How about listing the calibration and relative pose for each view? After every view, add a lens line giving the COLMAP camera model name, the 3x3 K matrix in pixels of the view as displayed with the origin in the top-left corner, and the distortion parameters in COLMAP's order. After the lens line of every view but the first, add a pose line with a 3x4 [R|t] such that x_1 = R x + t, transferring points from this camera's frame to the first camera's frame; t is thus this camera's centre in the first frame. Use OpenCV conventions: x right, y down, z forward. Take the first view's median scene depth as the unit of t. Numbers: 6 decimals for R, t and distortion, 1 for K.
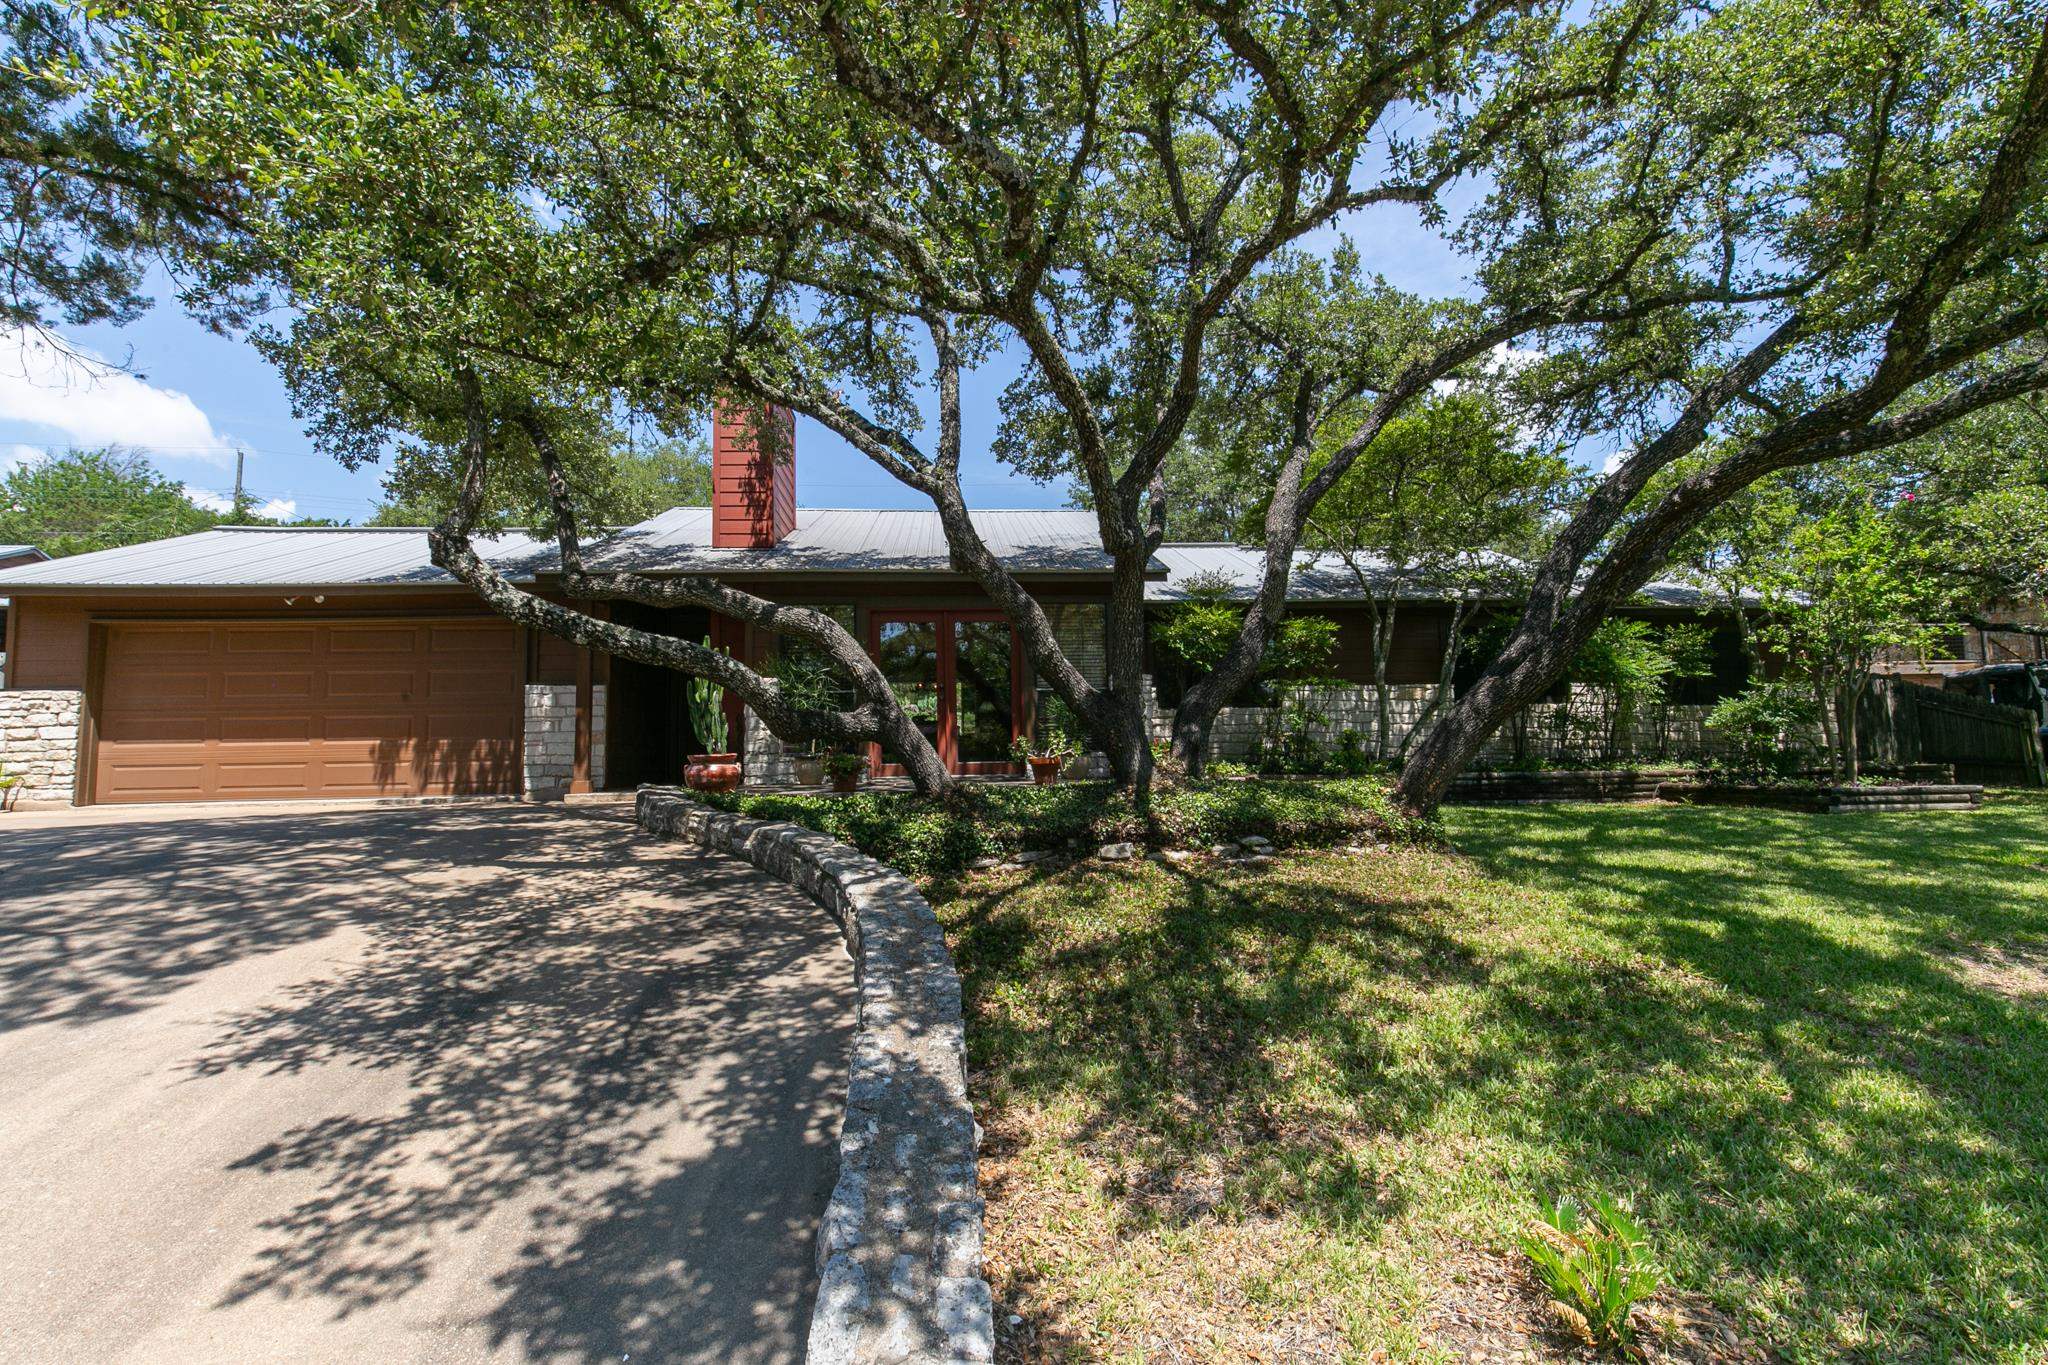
lens RADIAL K [[912.2, 0, 1017.5], [0, 912.2, 685.3], [0, 0, 1]] dist [-0.001785, -0.000845]
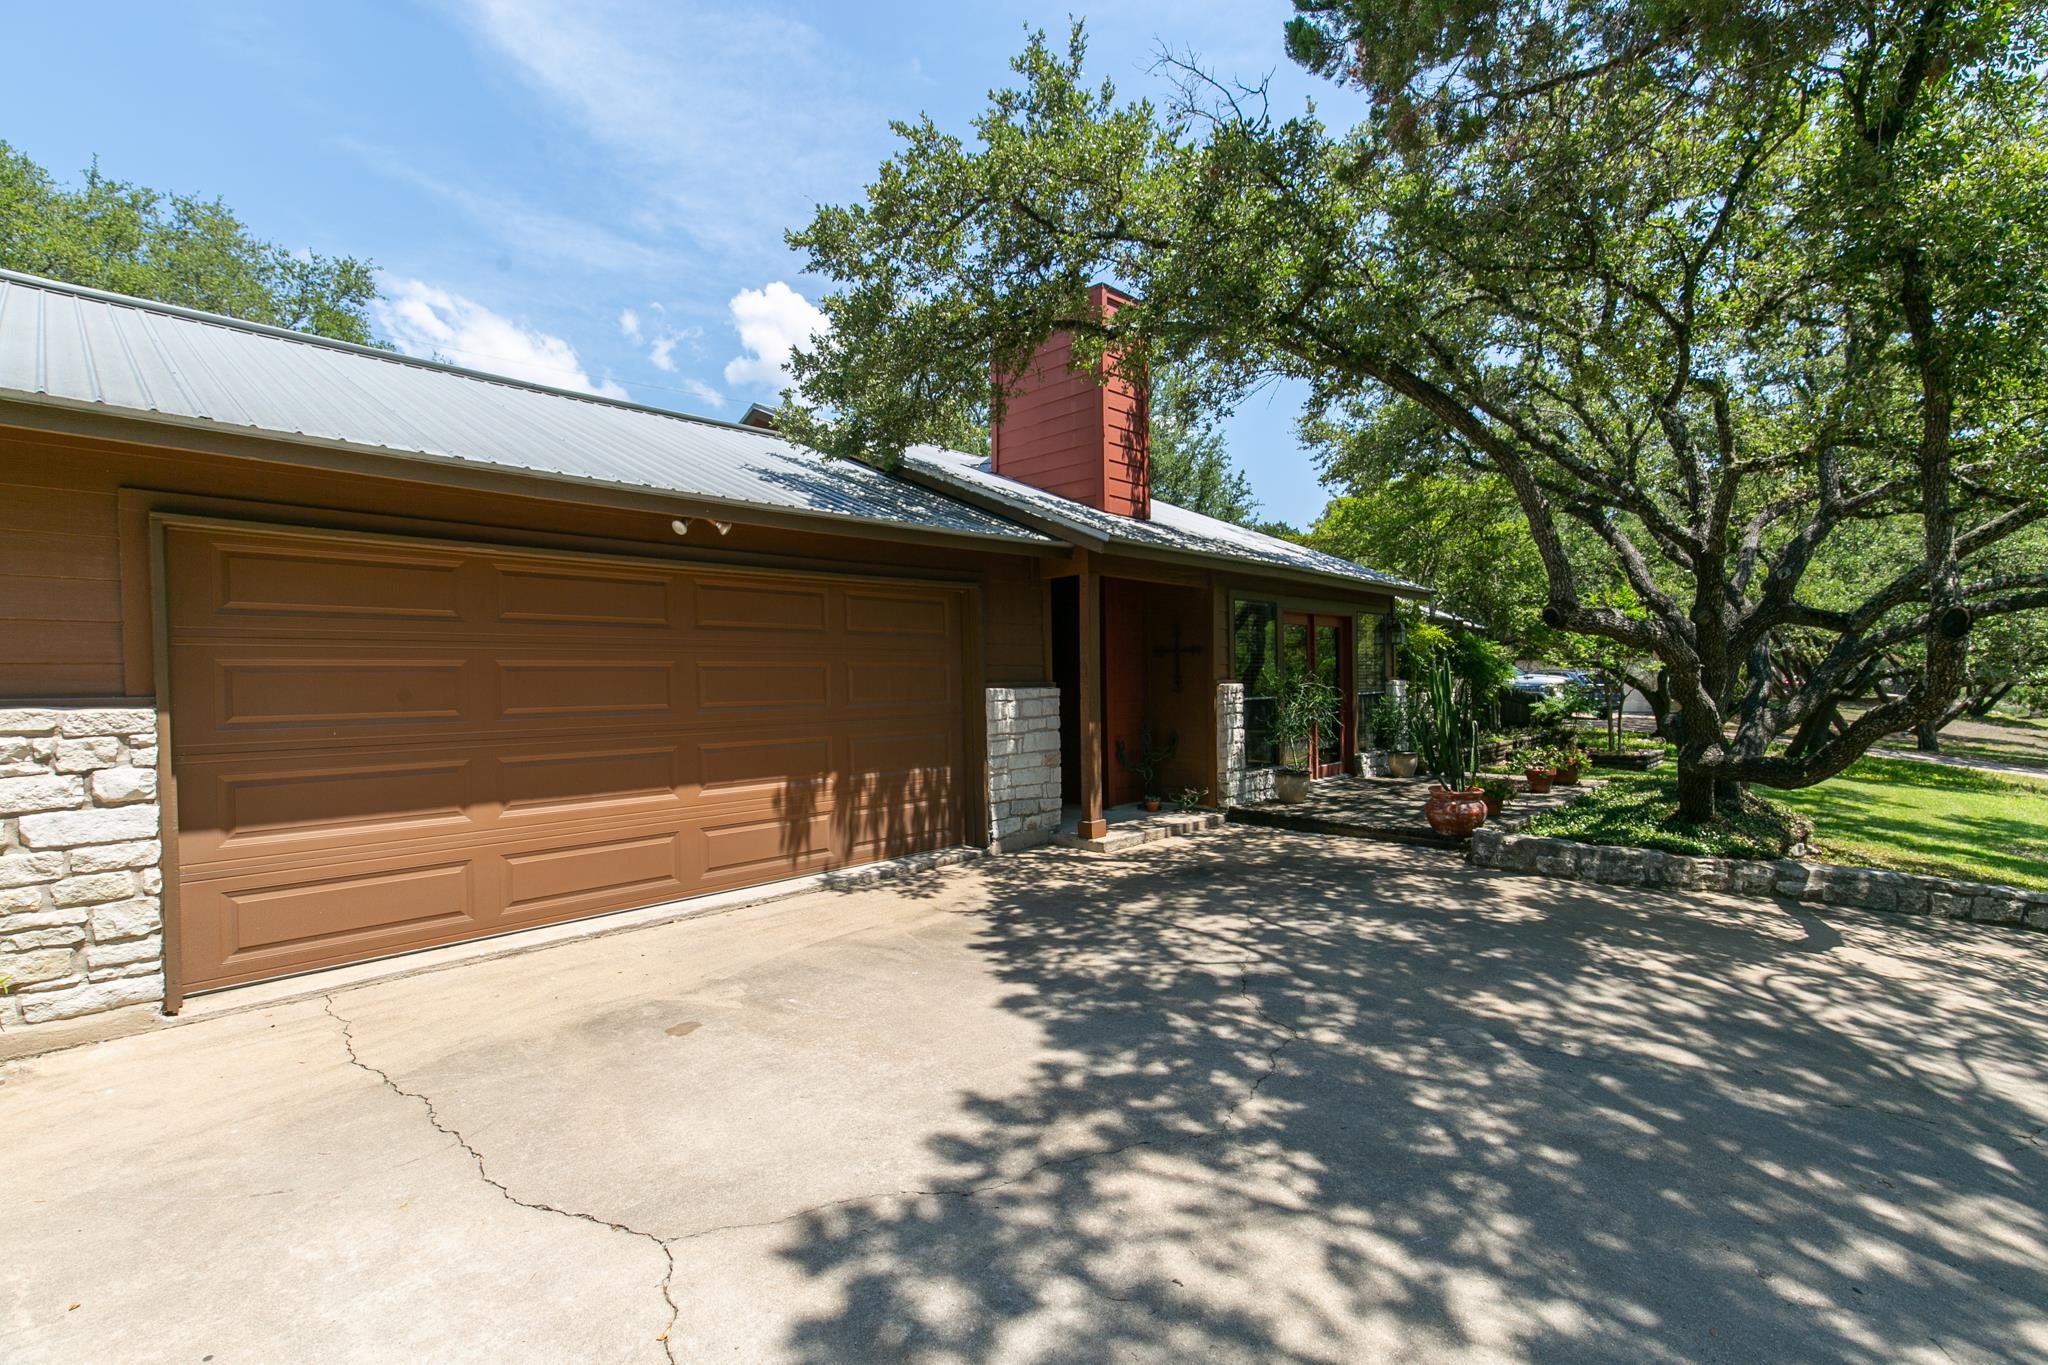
lens RADIAL K [[912.2, 0, 1017.5], [0, 912.2, 685.3], [0, 0, 1]] dist [-0.001785, -0.000845]
pose [[0.737331, 0.004753, 0.675515, -0.994653], [-0.060260, 0.996451, 0.058764, -0.044367], [-0.672839, -0.084035, 0.735001, 0.480464]]
